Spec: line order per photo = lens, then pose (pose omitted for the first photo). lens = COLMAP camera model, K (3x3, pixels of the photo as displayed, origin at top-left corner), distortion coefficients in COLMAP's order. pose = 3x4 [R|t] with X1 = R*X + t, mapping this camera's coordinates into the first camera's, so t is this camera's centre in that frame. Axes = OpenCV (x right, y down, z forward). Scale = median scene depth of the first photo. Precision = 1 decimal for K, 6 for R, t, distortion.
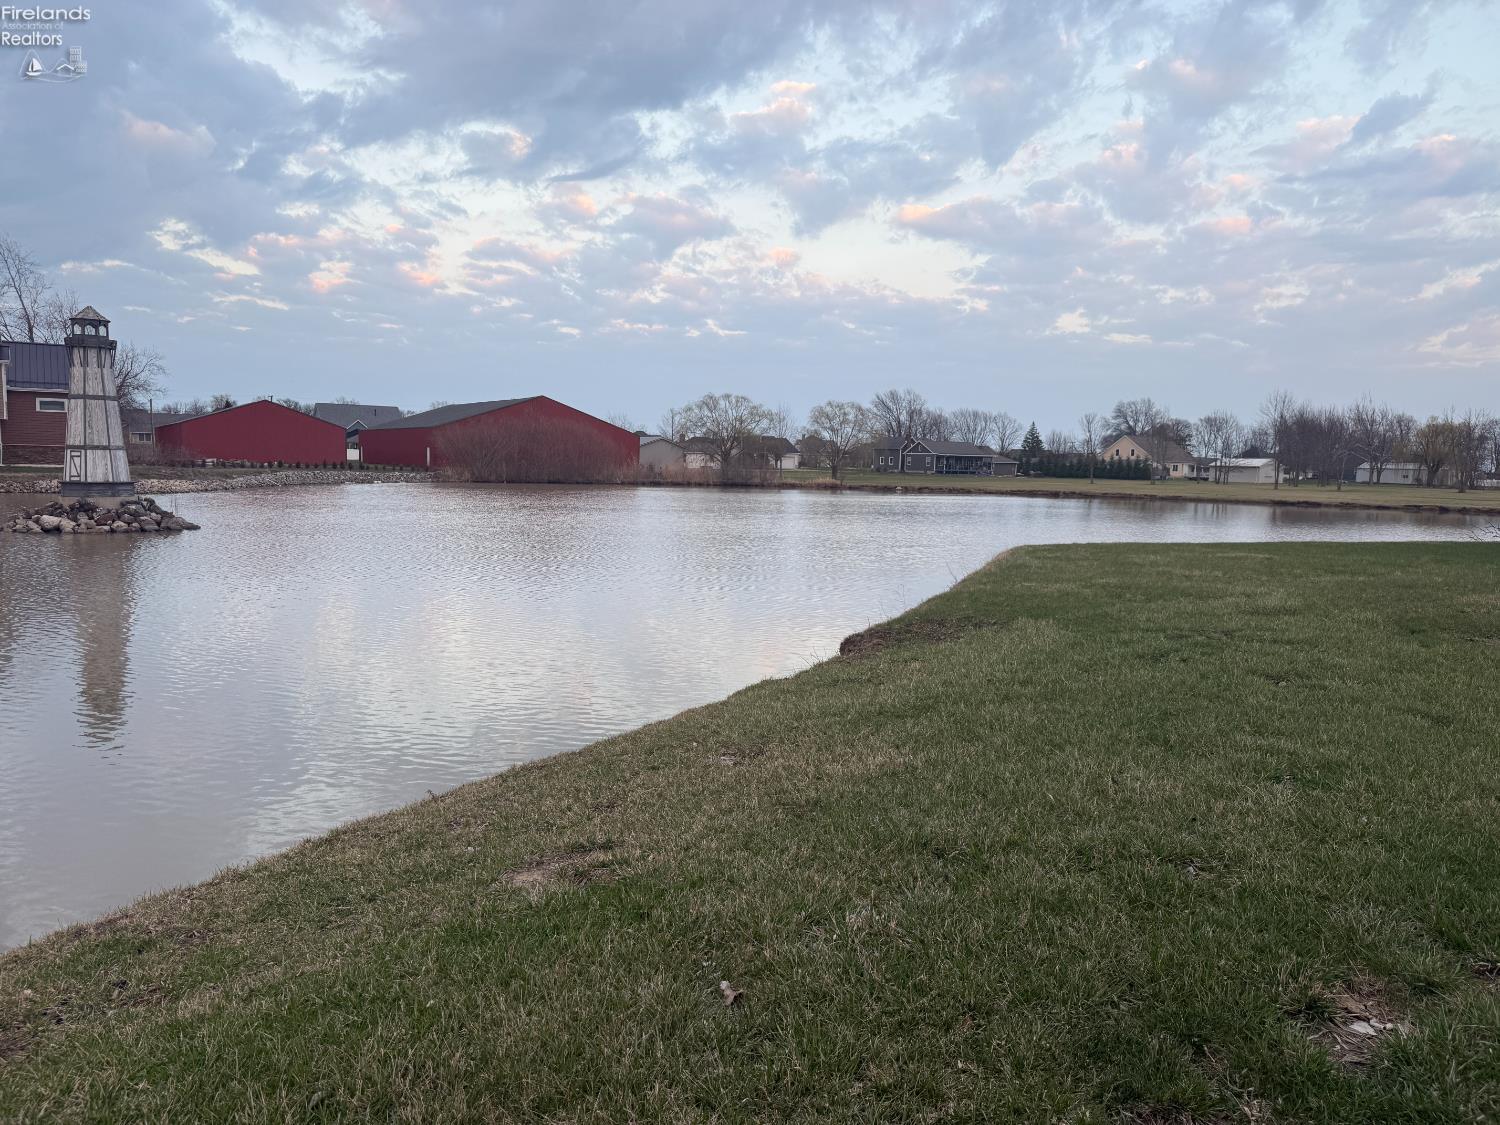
lens RADIAL K [[1035.7, 0, 749.7], [0, 1035.7, 550.0], [0, 0, 1]] dist [0.032963, -0.048523]
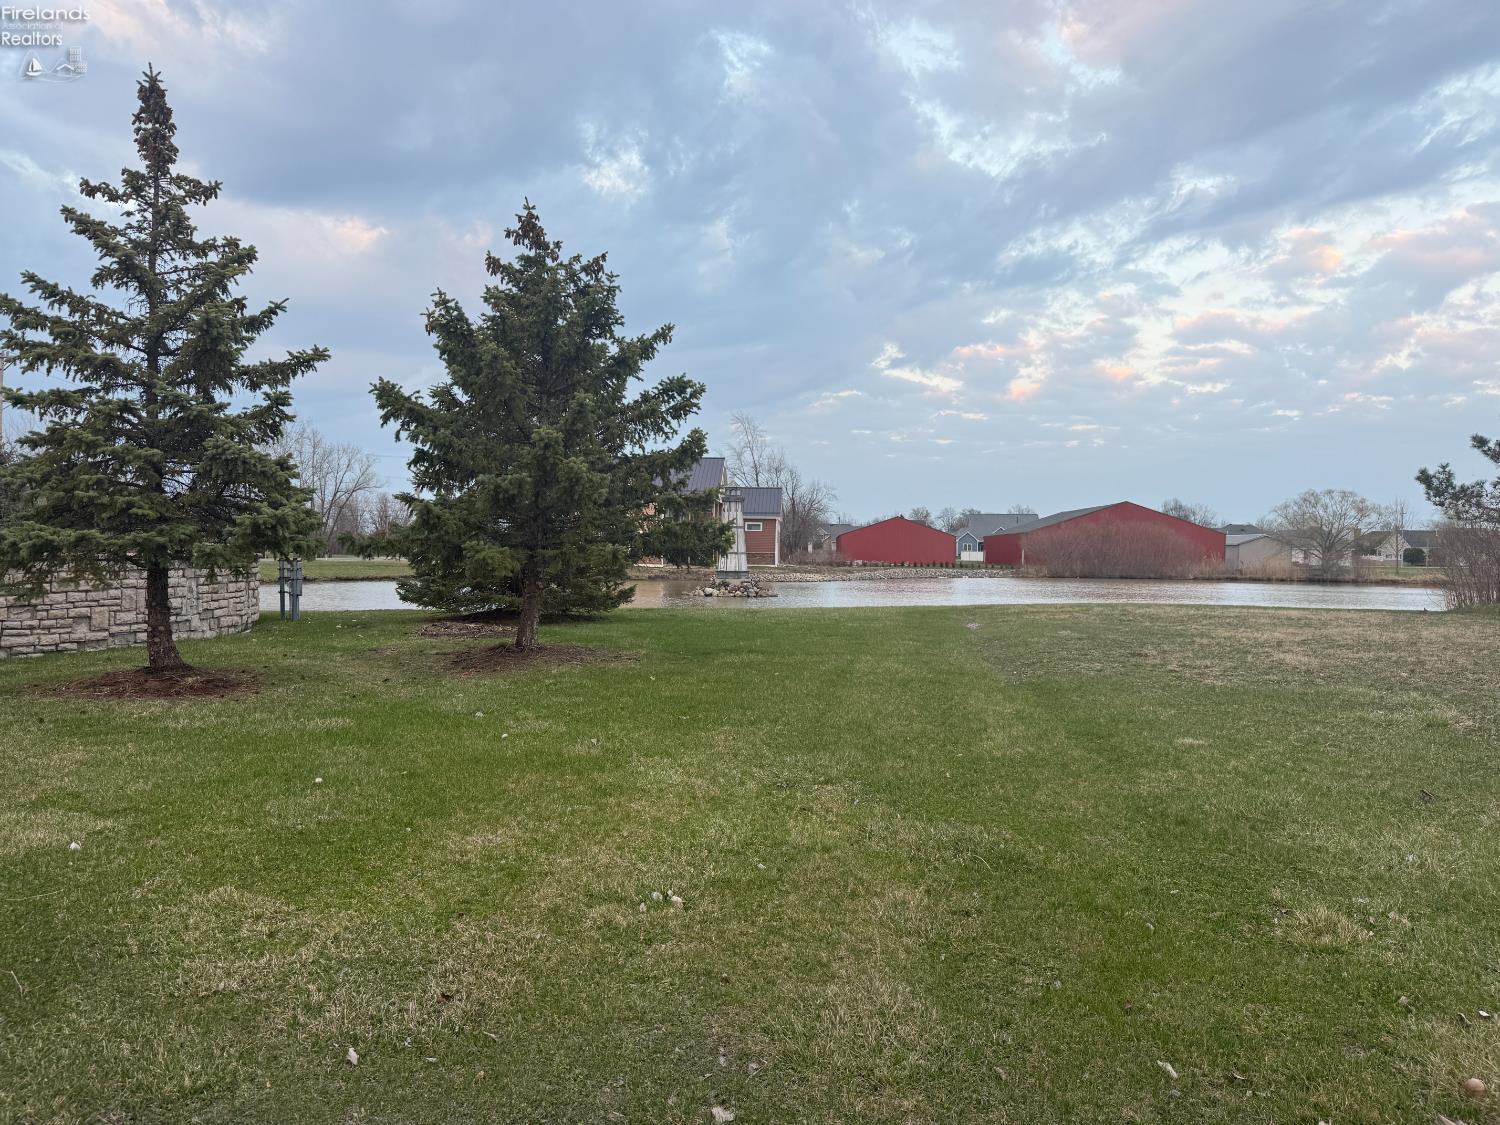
lens RADIAL K [[1035.7, 0, 743.2], [0, 1035.7, 558.1], [0, 0, 1]] dist [0.032963, -0.048523]
pose [[0.794085, -0.011917, -0.607690, 0.205196], [-0.042678, 0.996247, -0.075304, 0.019899], [0.606306, 0.085733, 0.790596, -0.185289]]
